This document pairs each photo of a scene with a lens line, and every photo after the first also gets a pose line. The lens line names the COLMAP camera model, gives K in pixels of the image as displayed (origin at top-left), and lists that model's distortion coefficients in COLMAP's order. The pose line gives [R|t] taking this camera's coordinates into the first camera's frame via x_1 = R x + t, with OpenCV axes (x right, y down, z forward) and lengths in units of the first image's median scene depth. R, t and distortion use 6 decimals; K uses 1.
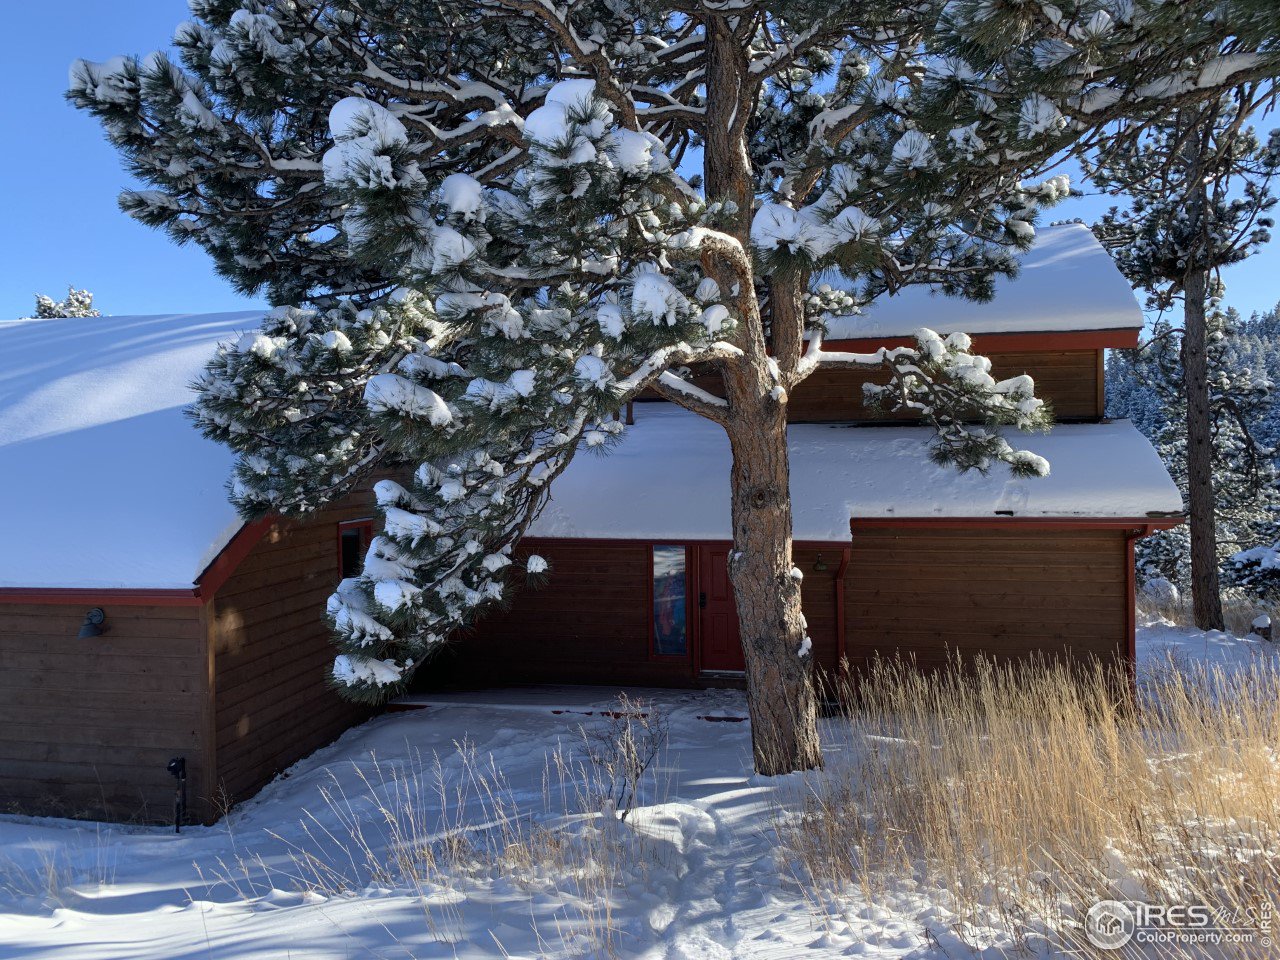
lens RADIAL K [[988.5, 0, 634.8], [0, 988.5, 474.4], [0, 0, 1]] dist [0.107278, -0.177185]
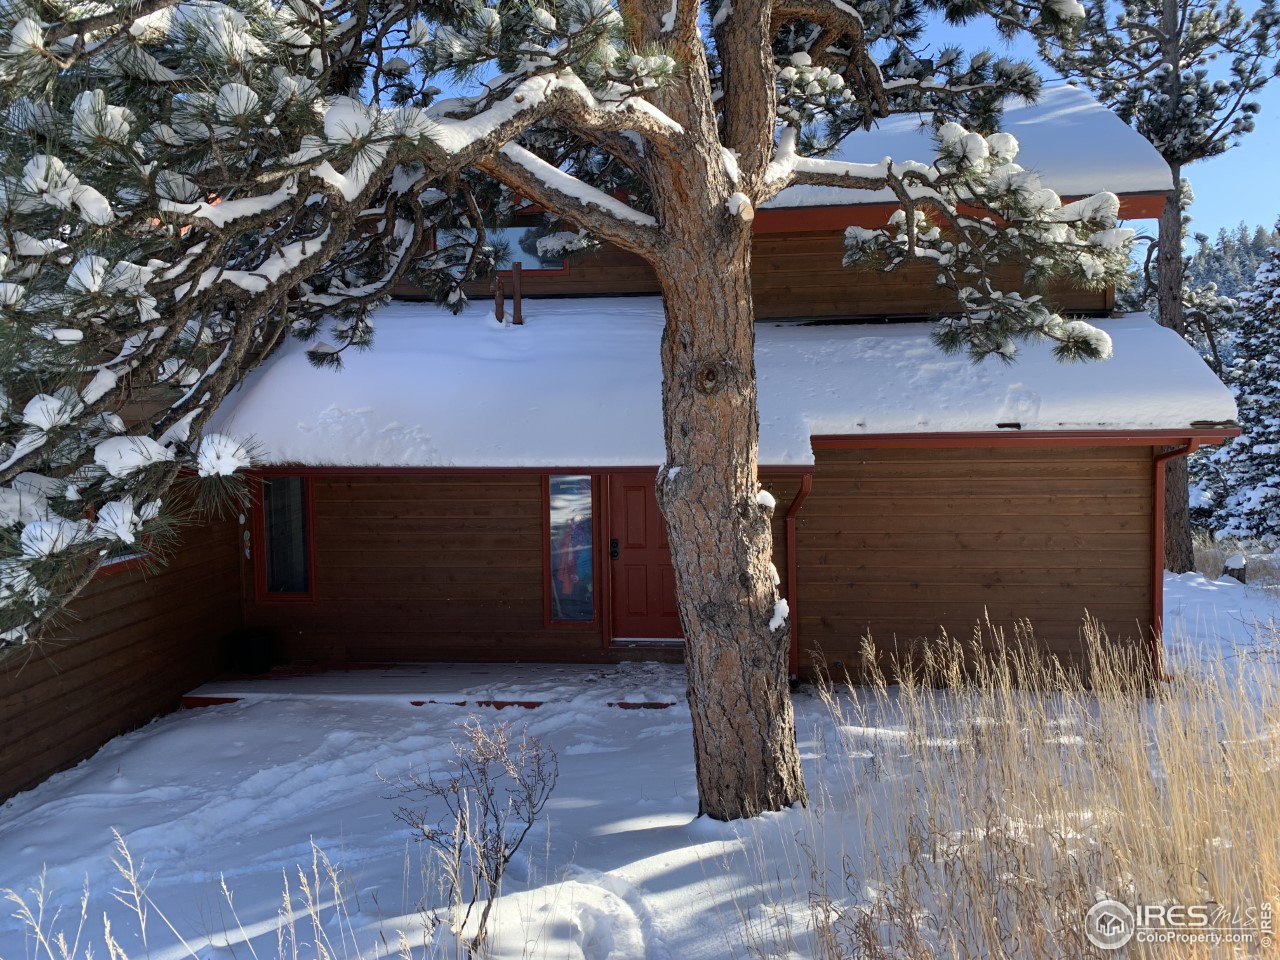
lens RADIAL K [[988.5, 0, 634.8], [0, 988.5, 474.4], [0, 0, 1]] dist [0.107278, -0.177185]
pose [[0.995595, -0.010768, 0.093132, 0.017156], [0.006392, 0.998867, 0.047161, 0.041903], [-0.093535, -0.046358, 0.994536, 0.298882]]
